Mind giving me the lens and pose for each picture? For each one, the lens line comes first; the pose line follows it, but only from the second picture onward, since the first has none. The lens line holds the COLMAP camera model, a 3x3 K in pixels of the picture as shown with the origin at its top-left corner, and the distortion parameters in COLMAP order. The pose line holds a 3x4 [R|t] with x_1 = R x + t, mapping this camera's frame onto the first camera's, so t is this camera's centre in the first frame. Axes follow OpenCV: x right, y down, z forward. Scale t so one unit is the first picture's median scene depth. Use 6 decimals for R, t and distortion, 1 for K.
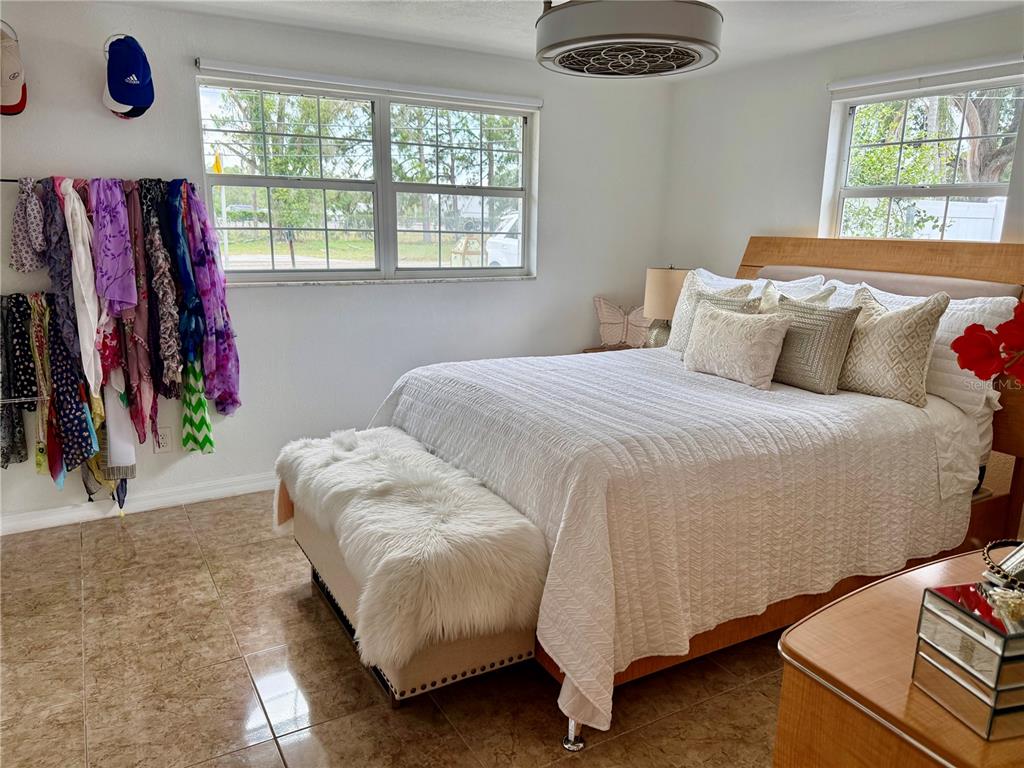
lens RADIAL K [[734.7, 0, 512.0], [0, 734.7, 390.0], [0, 0, 1]] dist [0.165028, -0.317741]
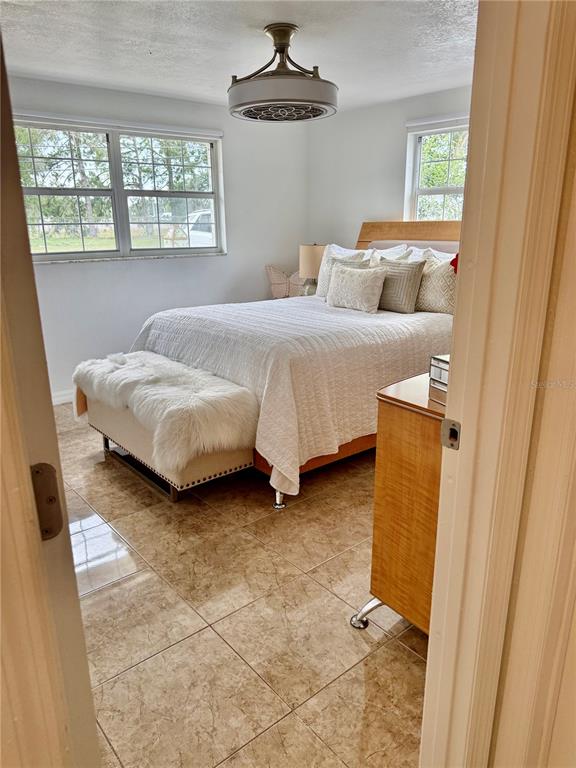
lens RADIAL K [[551.0, 0, 288.0], [0, 551.0, 384.0], [0, 0, 1]] dist [0.165028, -0.317741]
pose [[0.985368, -0.071978, 0.154494, -0.056573], [0.062031, 0.995736, 0.068275, 0.060097], [-0.158750, -0.057693, 0.985632, -0.209160]]
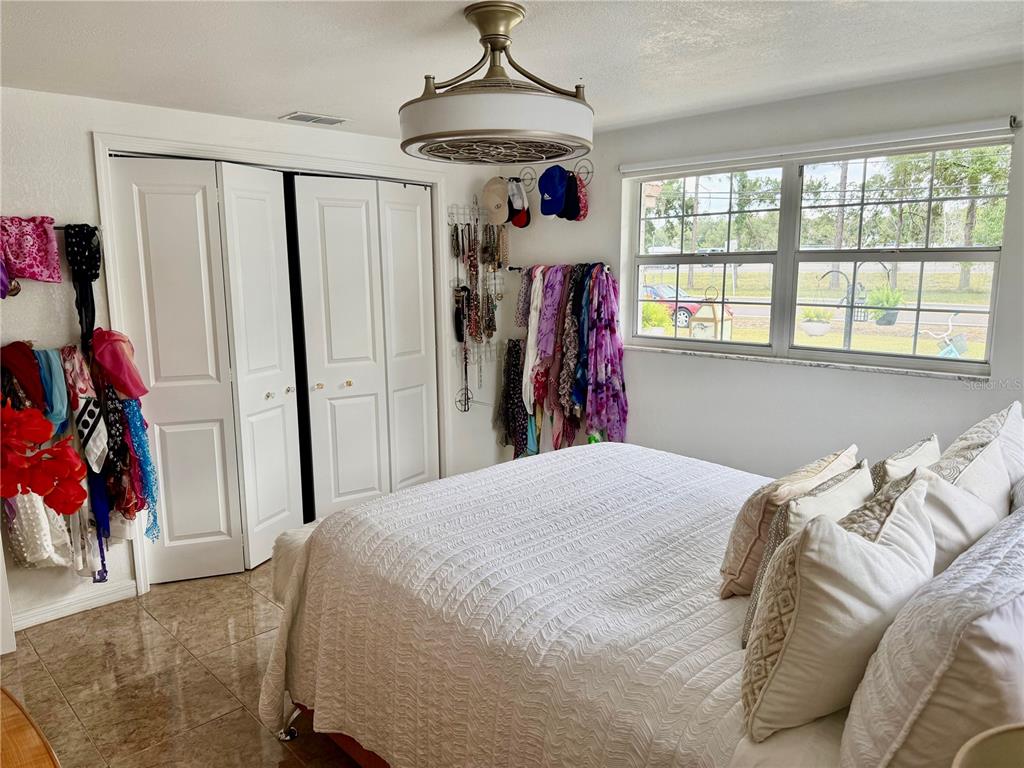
lens RADIAL K [[734.7, 0, 512.0], [0, 734.7, 390.0], [0, 0, 1]] dist [0.165028, -0.317741]
pose [[0.237280, 0.143063, -0.960849, 0.881458], [-0.207873, 0.973664, 0.093637, -0.176956], [0.948940, 0.177517, 0.260770, 0.635856]]
